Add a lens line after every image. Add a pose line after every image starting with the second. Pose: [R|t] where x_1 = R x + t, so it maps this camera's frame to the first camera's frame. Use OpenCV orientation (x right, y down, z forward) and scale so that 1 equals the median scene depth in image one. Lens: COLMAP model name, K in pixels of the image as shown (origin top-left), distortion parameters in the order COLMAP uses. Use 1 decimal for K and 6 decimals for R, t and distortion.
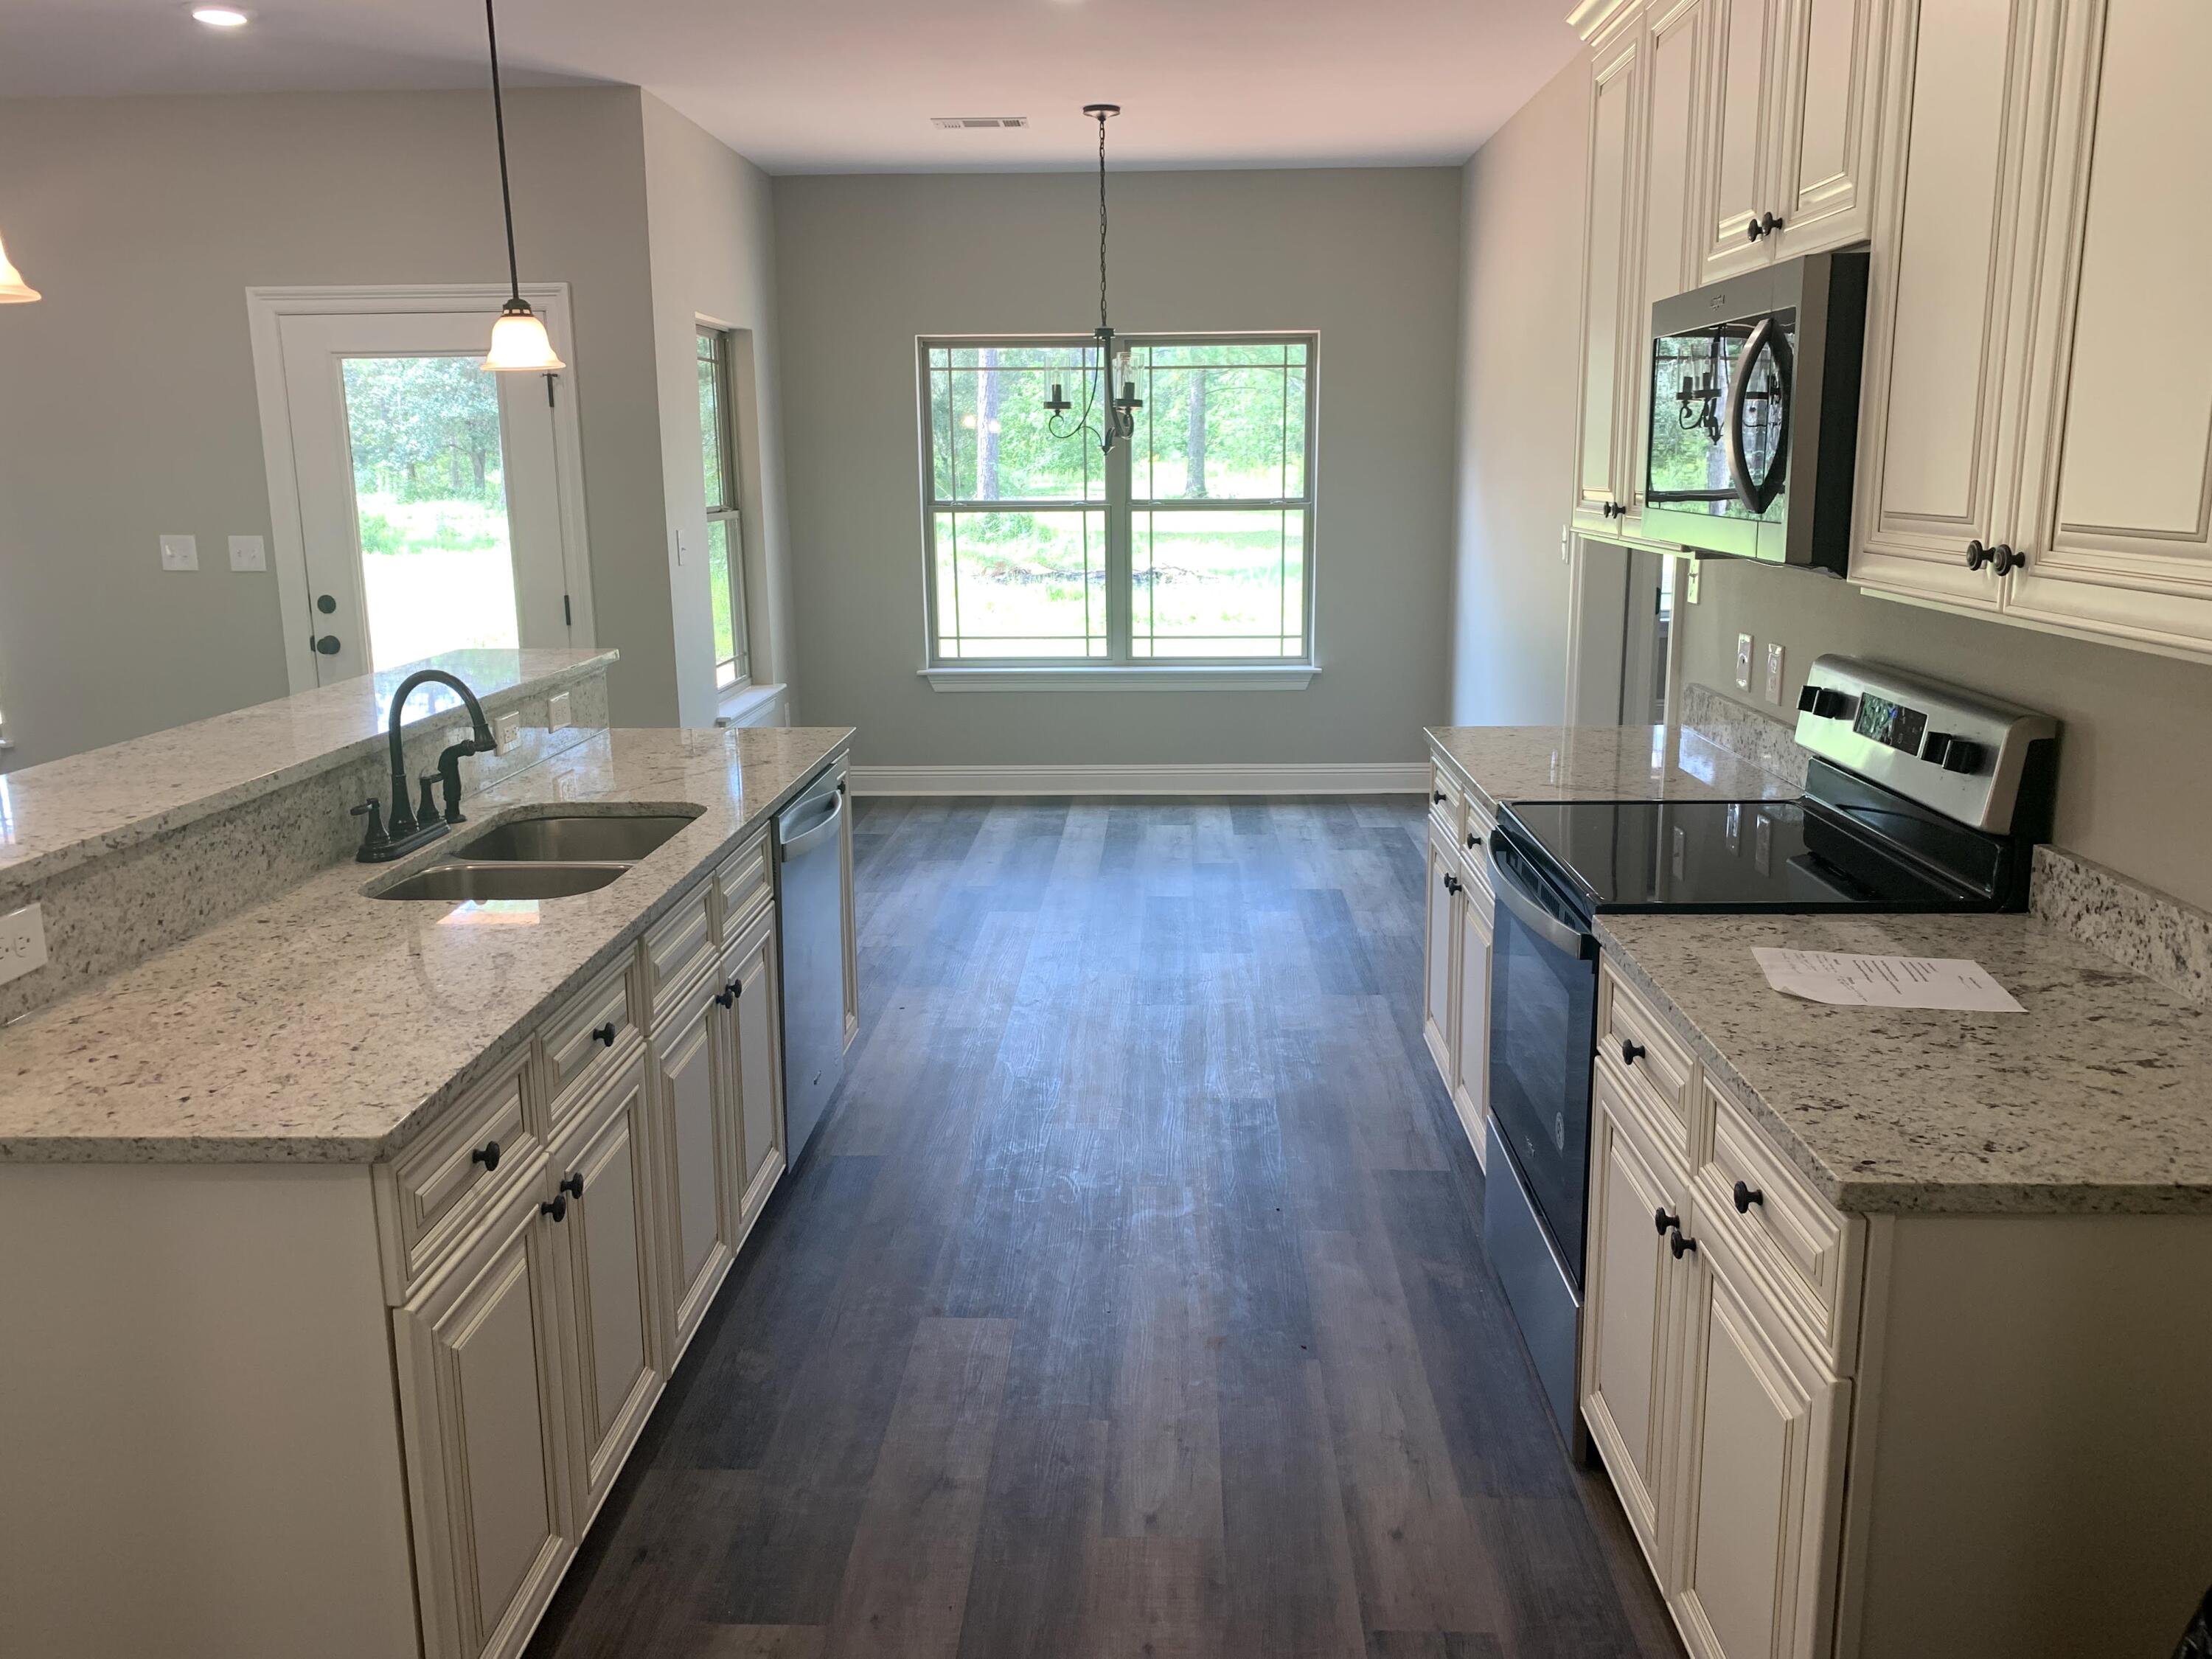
lens RADIAL K [[1700.6, 0, 1089.4], [0, 1700.6, 830.2], [0, 0, 1]] dist [0.038477, -0.048553]
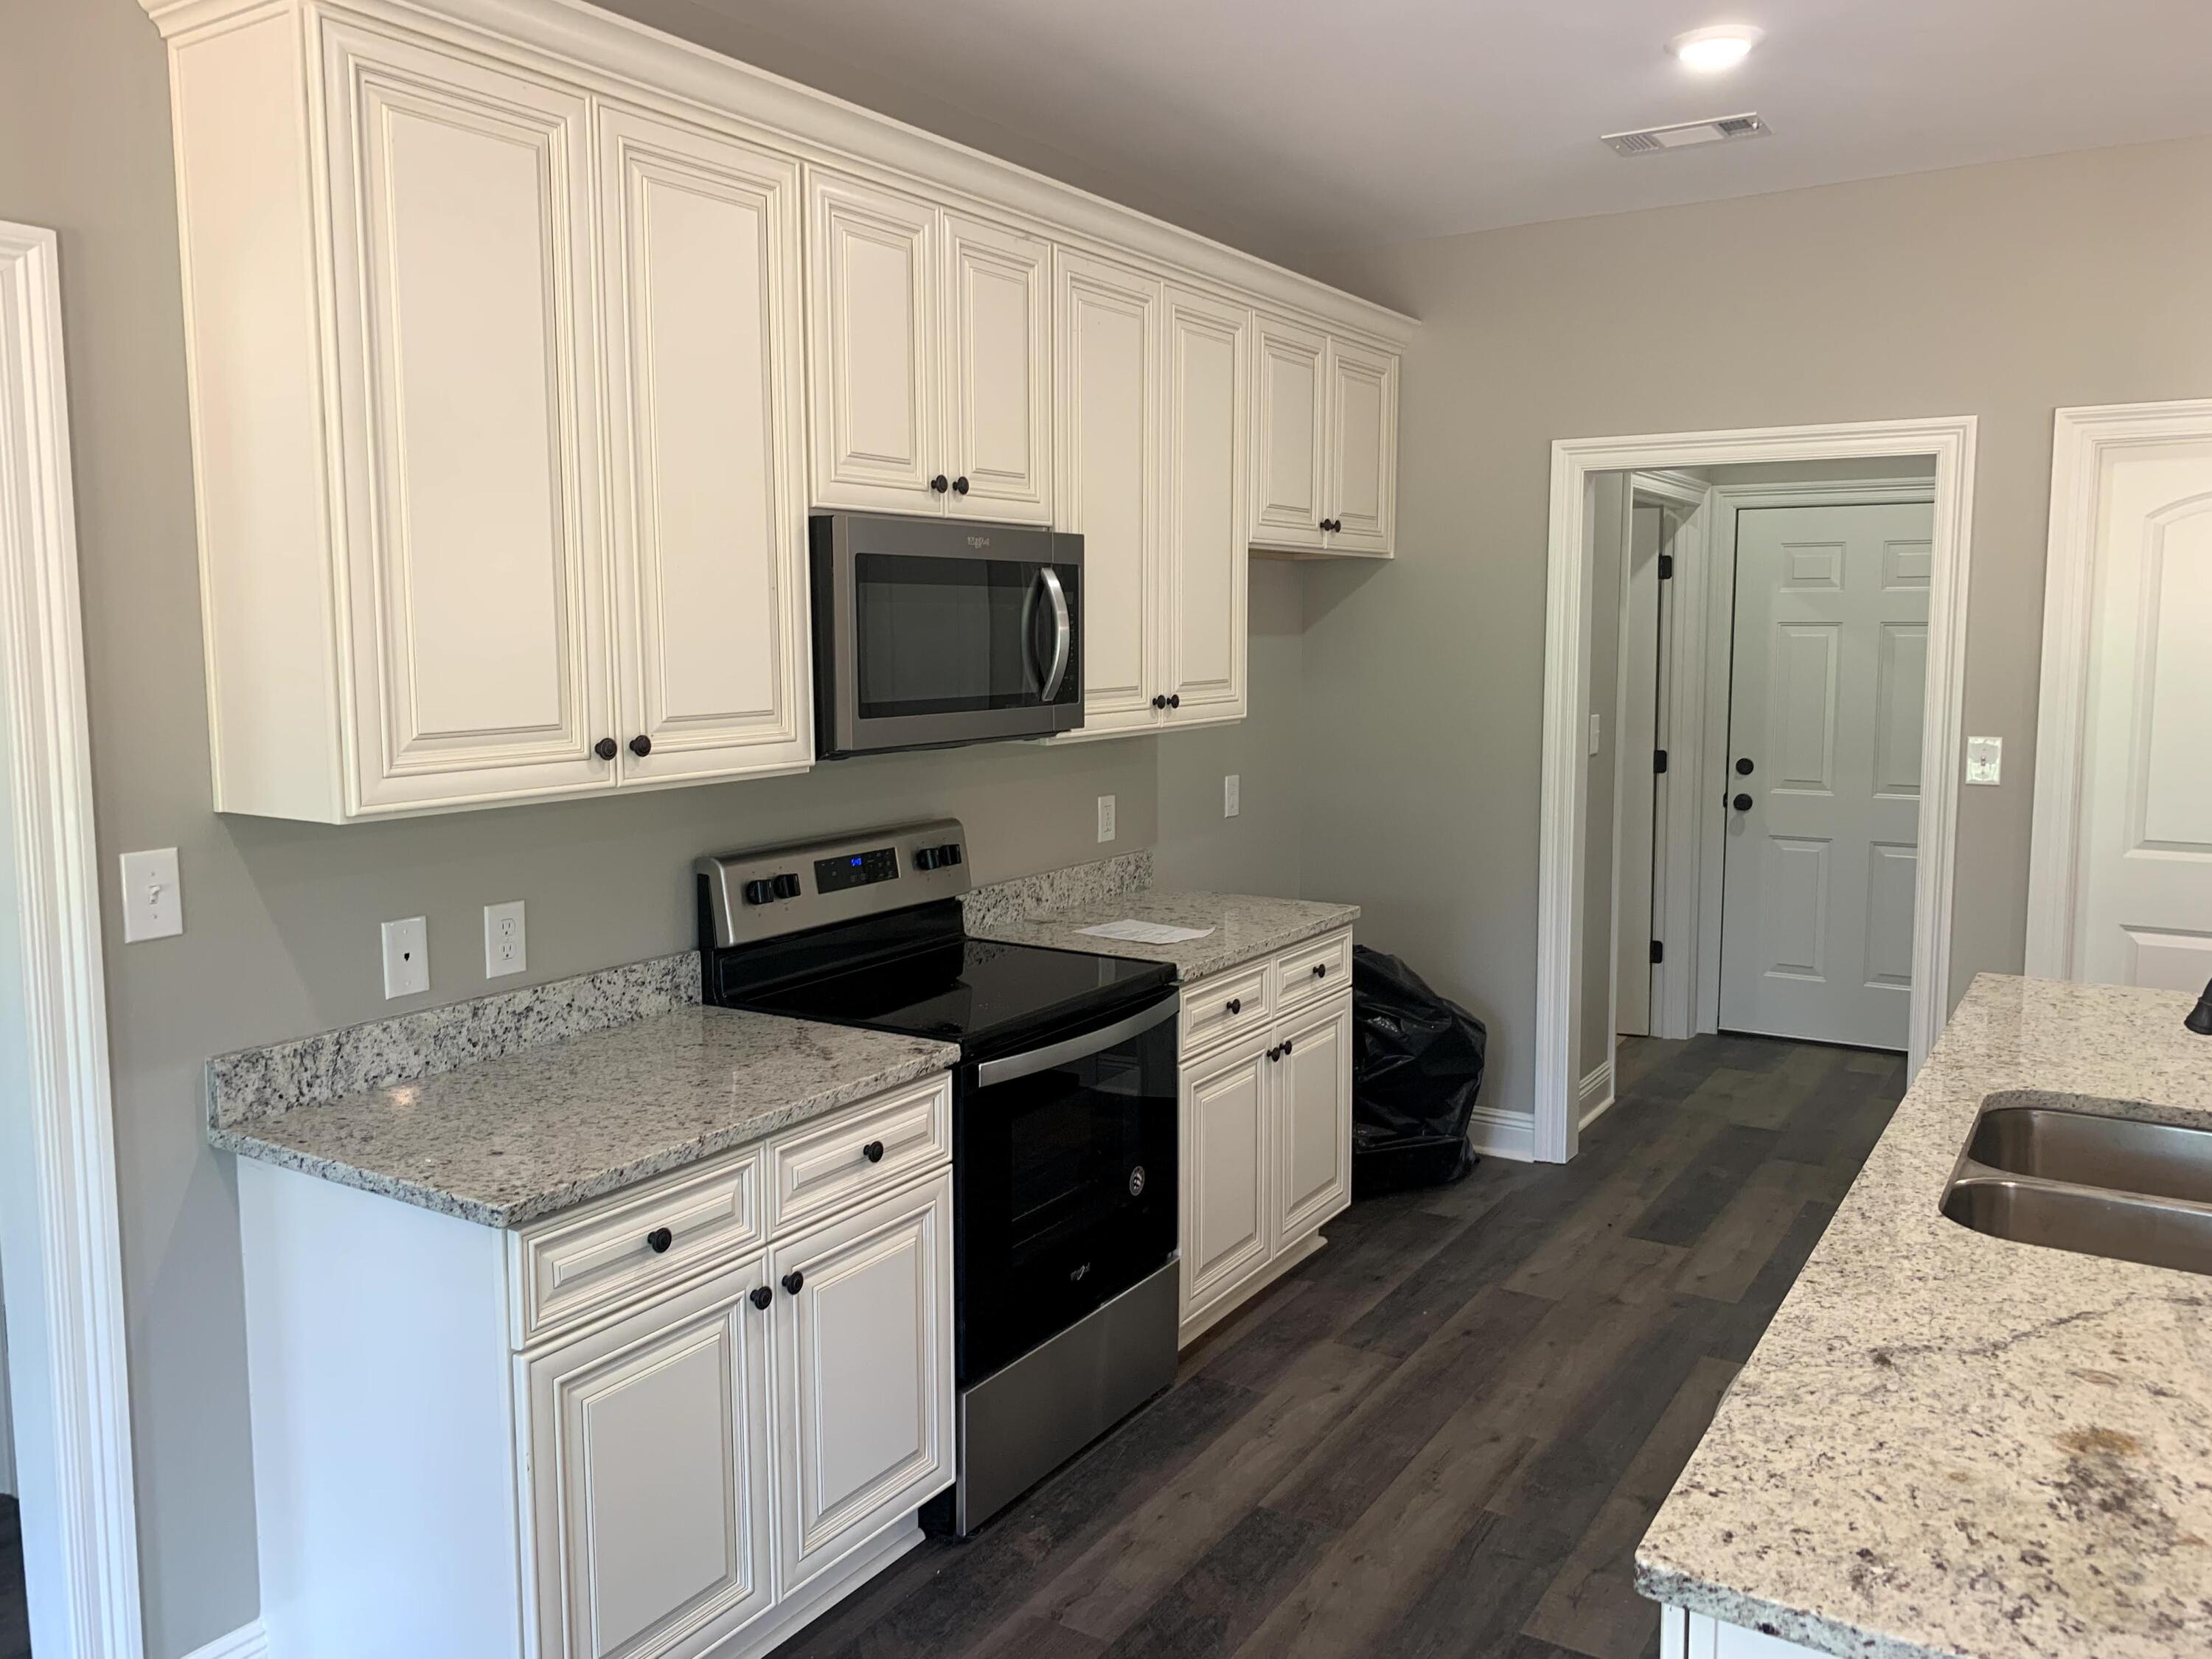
lens RADIAL K [[1700.6, 0, 1081.7], [0, 1700.6, 786.6], [0, 0, 1]] dist [0.038477, -0.048553]
pose [[-0.864875, -0.035273, 0.500747, -0.369084], [0.119400, 0.954445, 0.273457, -0.536422], [-0.487581, 0.296295, -0.821264, 2.320828]]
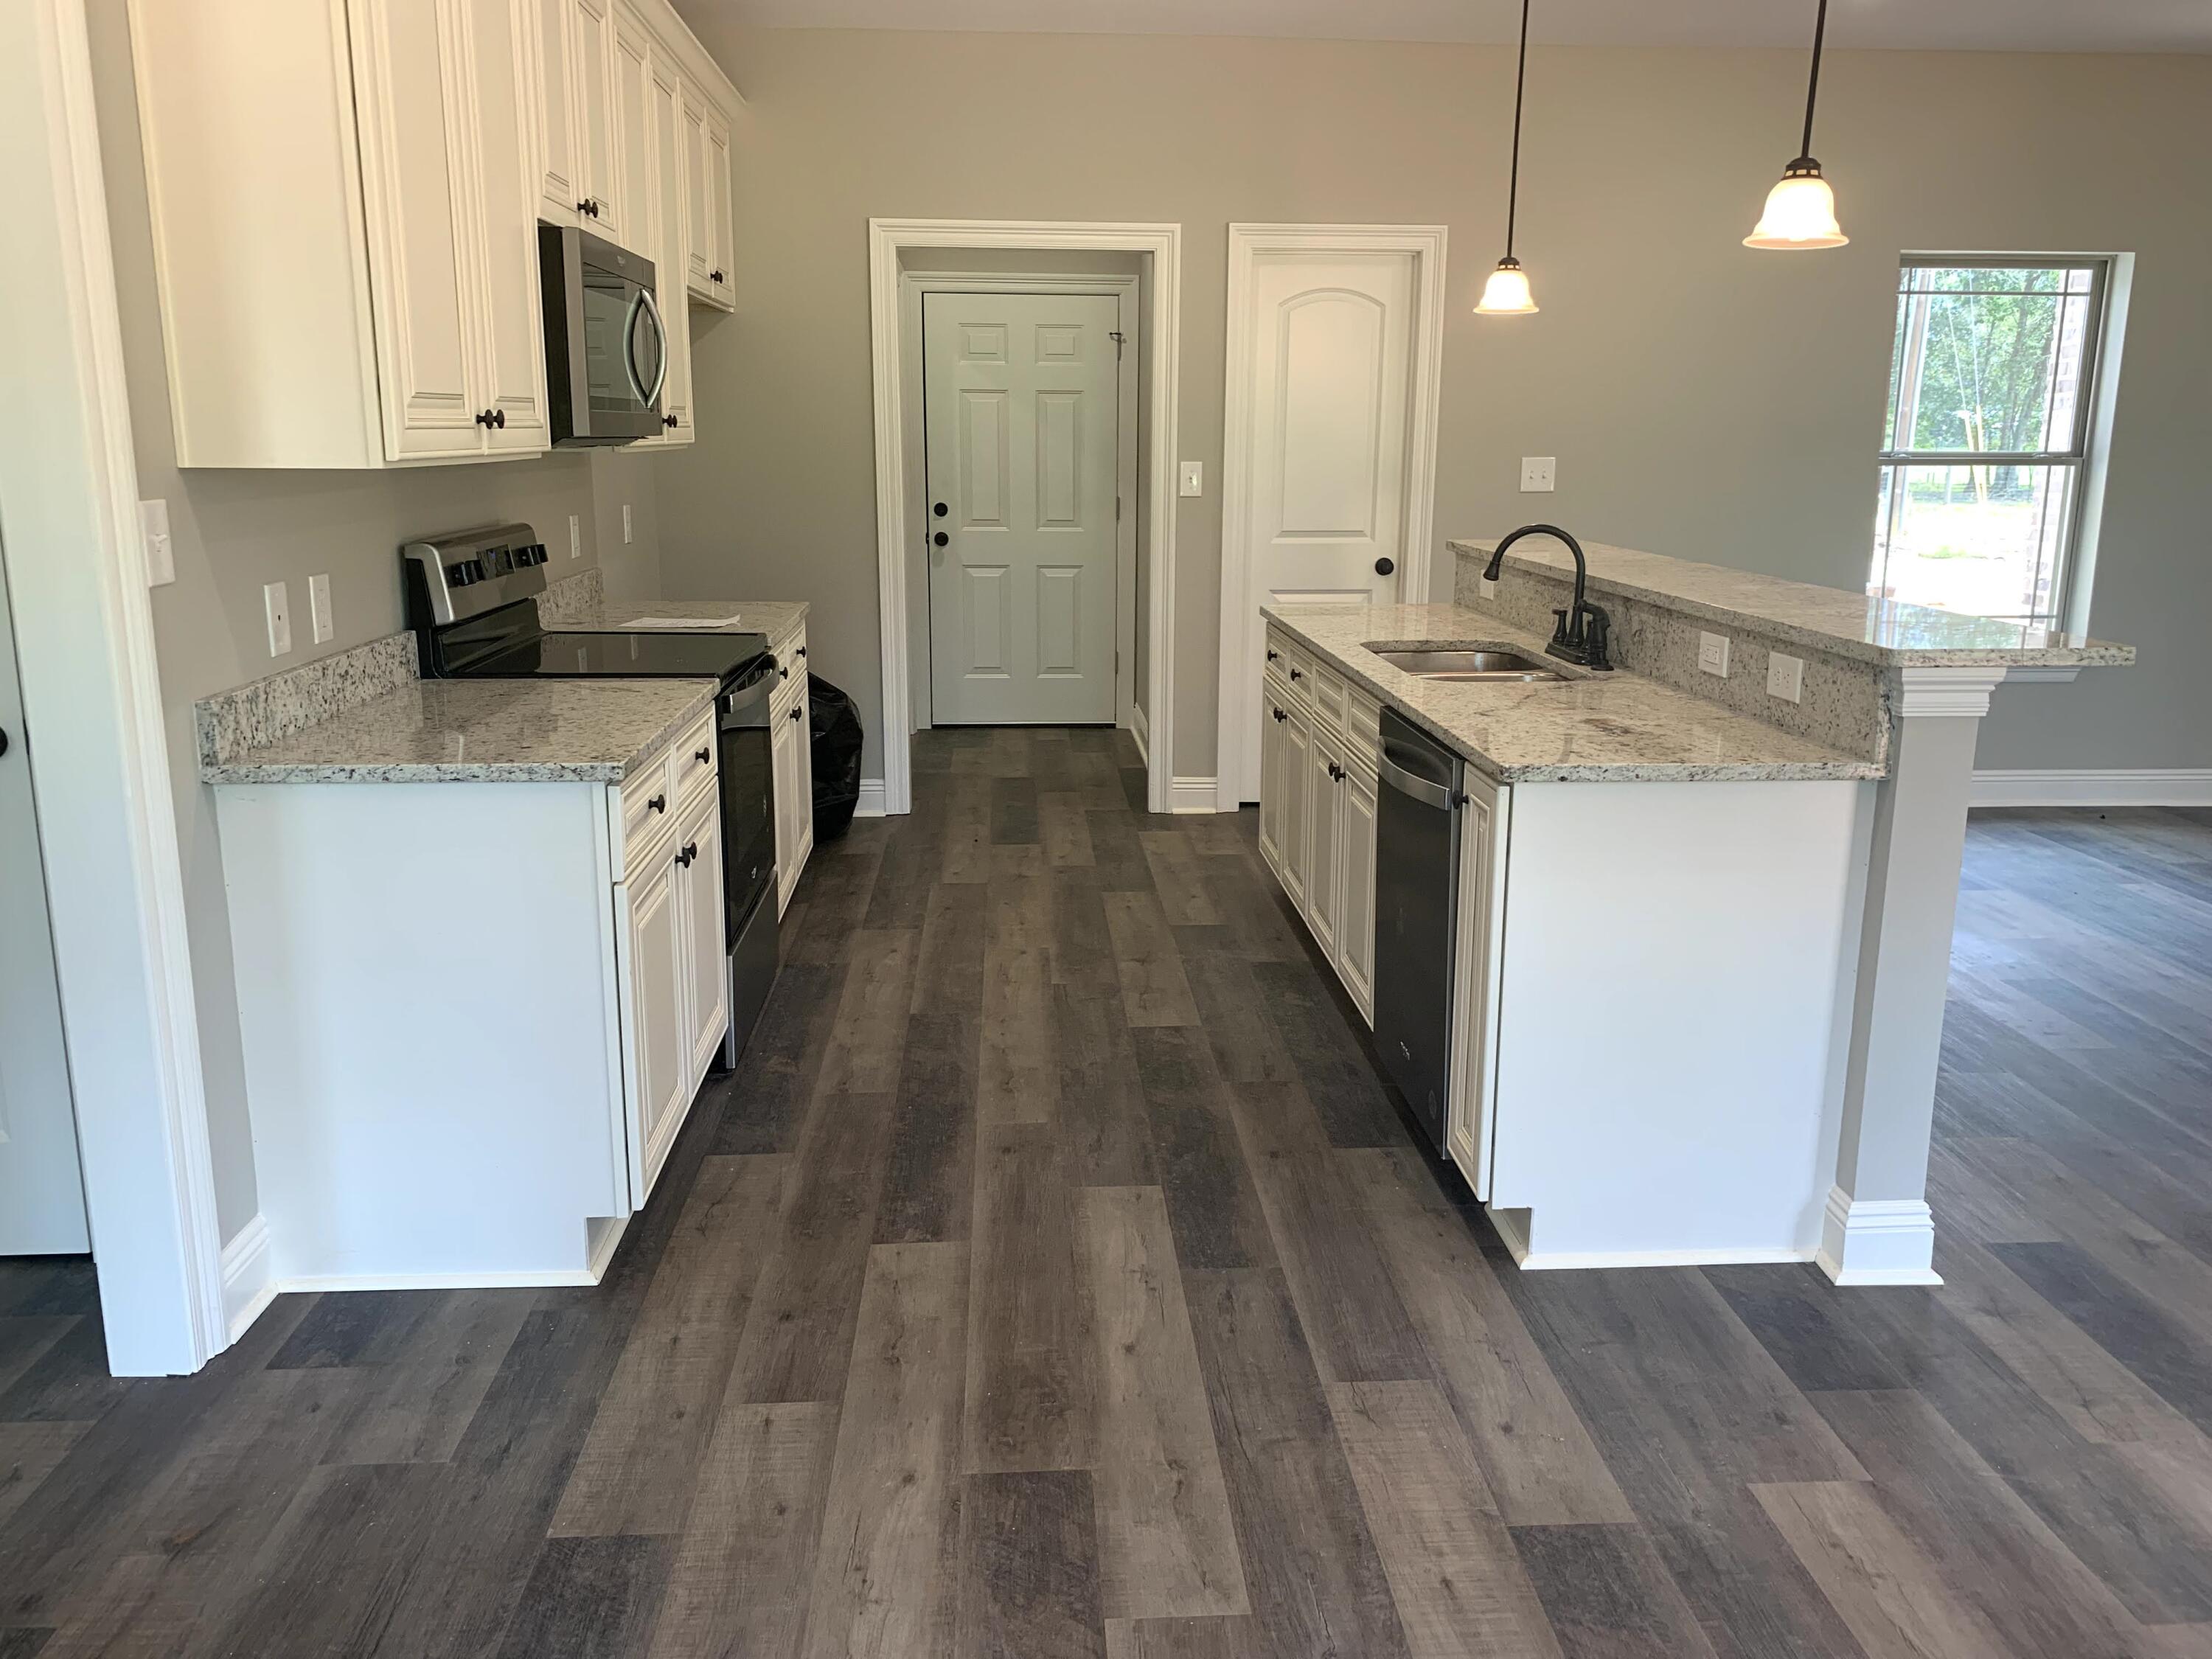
lens RADIAL K [[1700.6, 0, 1102.5], [0, 1700.6, 810.7], [0, 0, 1]] dist [0.038477, -0.048553]
pose [[-0.994121, 0.028246, -0.104525, 0.154008], [-0.018404, 0.907244, 0.420203, -0.573339], [0.106699, 0.419656, -0.901390, 2.889538]]
